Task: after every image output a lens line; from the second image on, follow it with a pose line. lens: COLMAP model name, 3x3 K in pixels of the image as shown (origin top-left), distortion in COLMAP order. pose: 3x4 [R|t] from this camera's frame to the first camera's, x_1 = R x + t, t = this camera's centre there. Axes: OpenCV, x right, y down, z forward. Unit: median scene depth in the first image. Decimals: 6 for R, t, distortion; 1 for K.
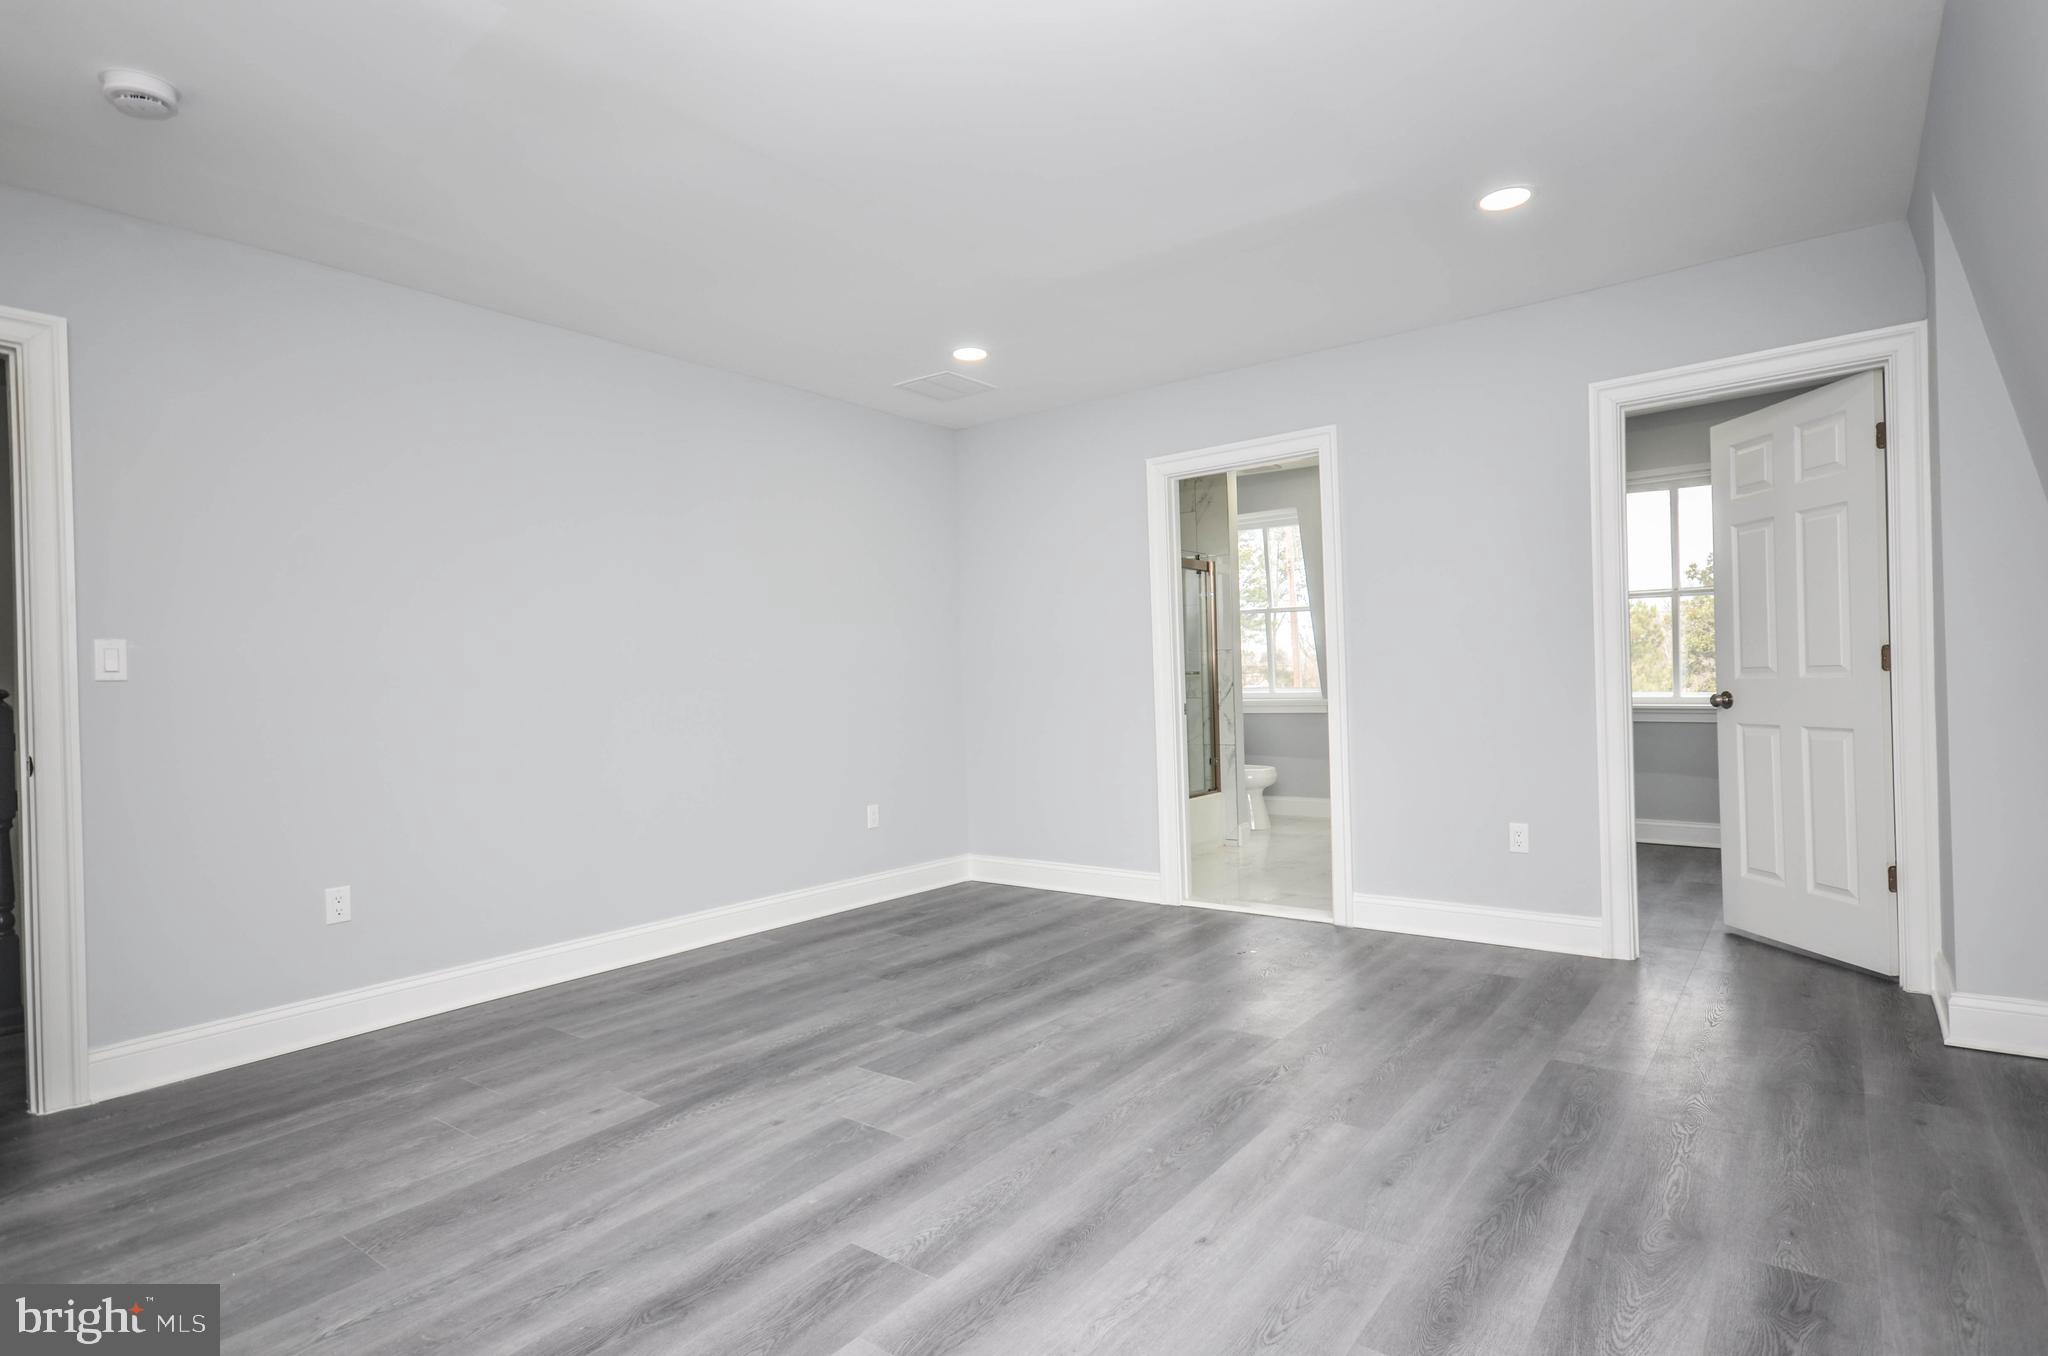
lens RADIAL K [[1053.8, 0, 1014.2], [0, 1053.8, 681.5], [0, 0, 1]] dist [0.008710, -0.000275]
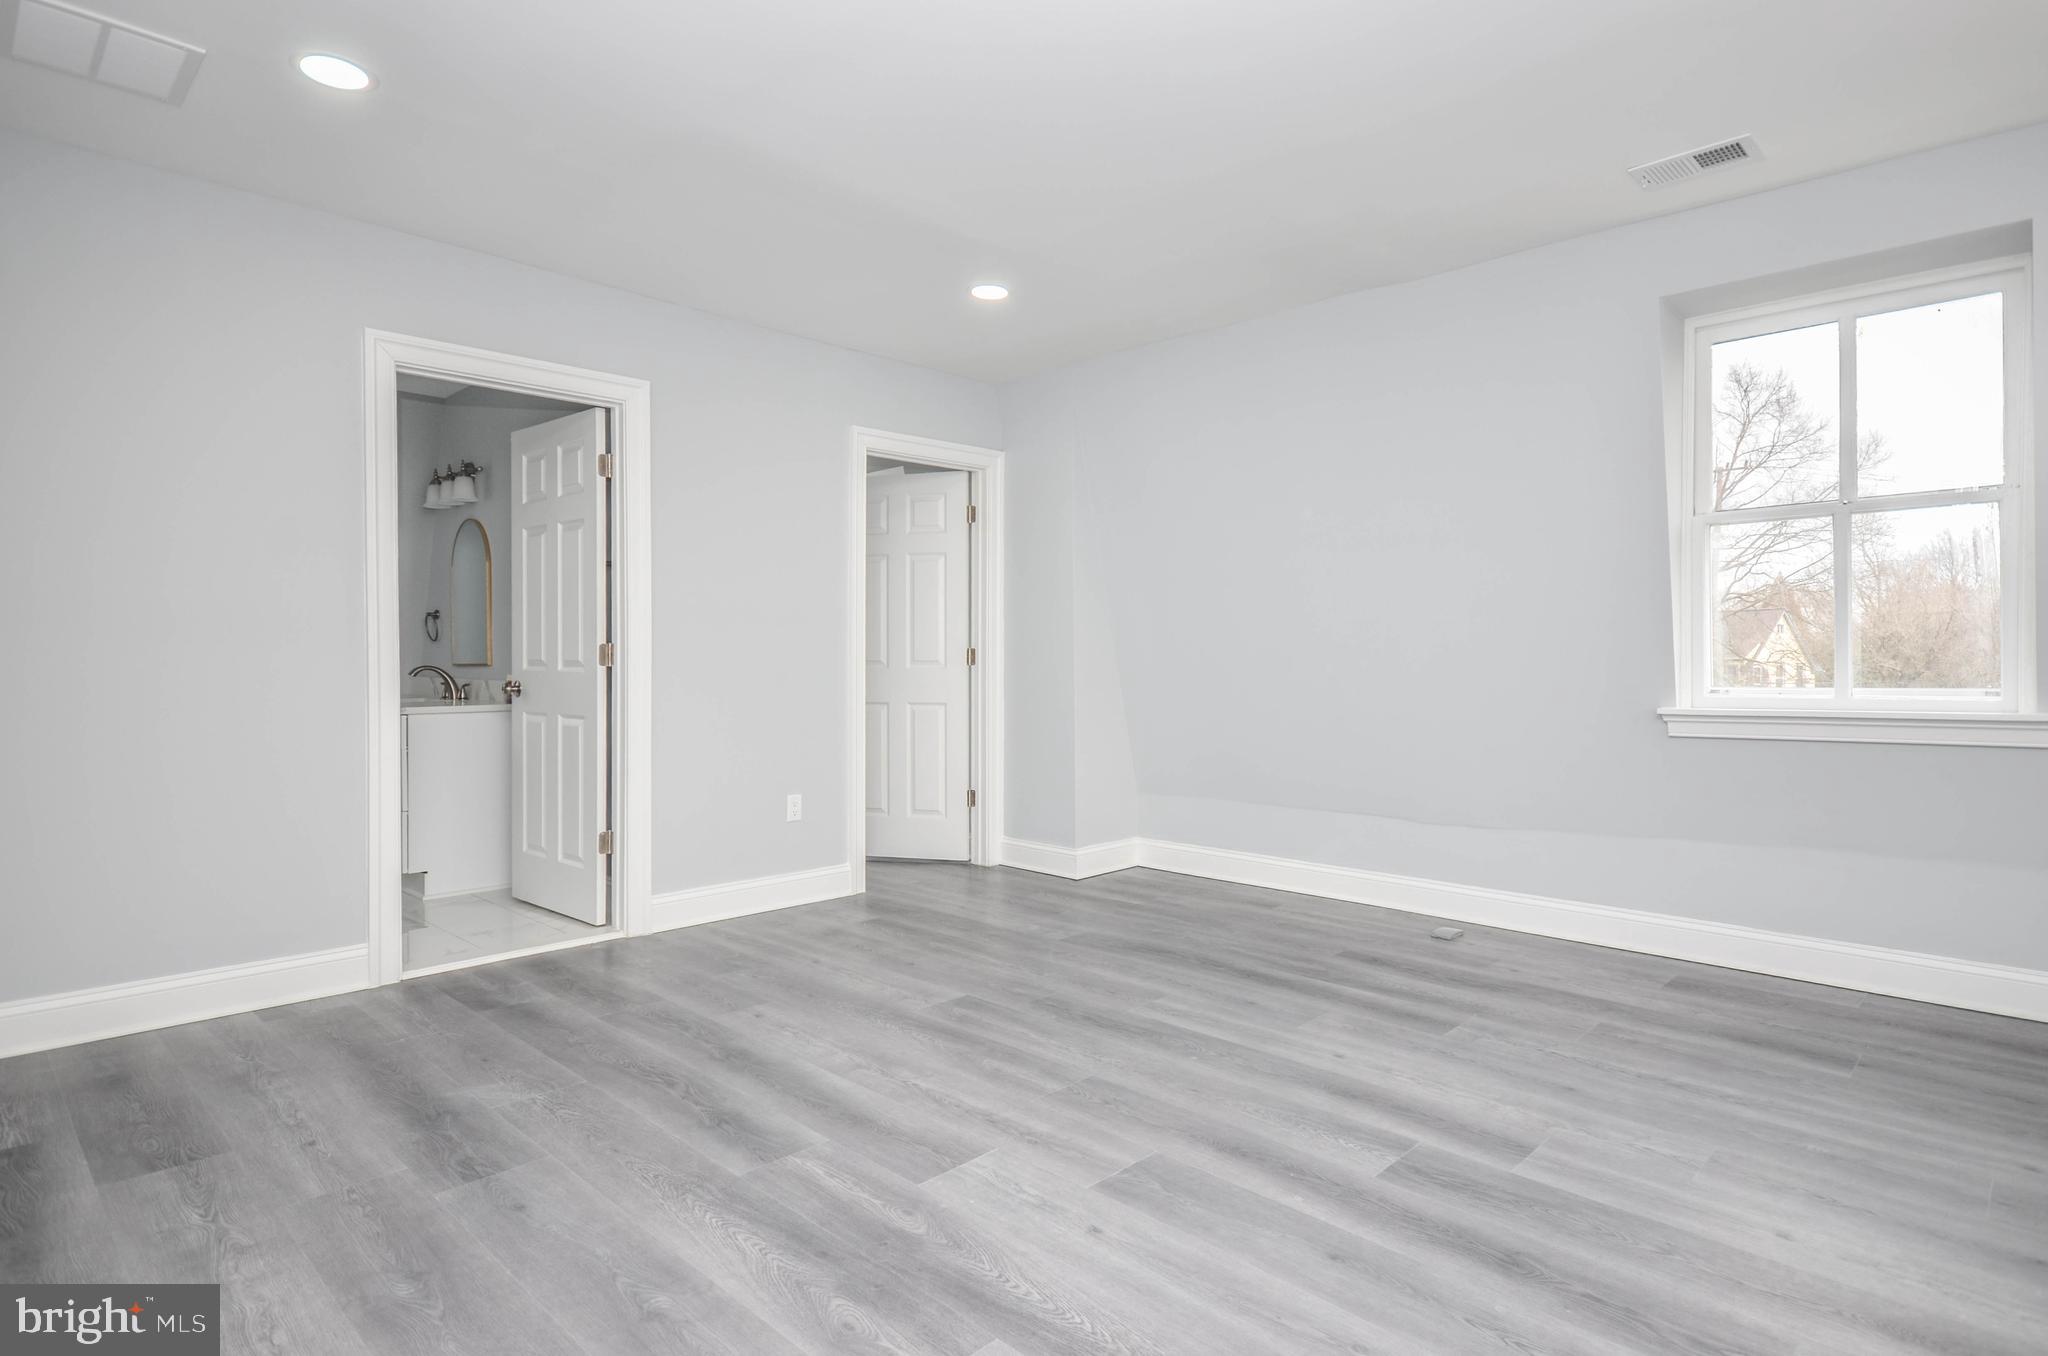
lens RADIAL K [[1053.8, 0, 1098.0], [0, 1053.8, 675.9], [0, 0, 1]] dist [0.008710, -0.000275]
pose [[0.086622, 0.010850, 0.996182, -0.896183], [-0.006698, 0.999924, -0.010309, 0.025208], [-0.996219, -0.005779, 0.086688, 0.850607]]
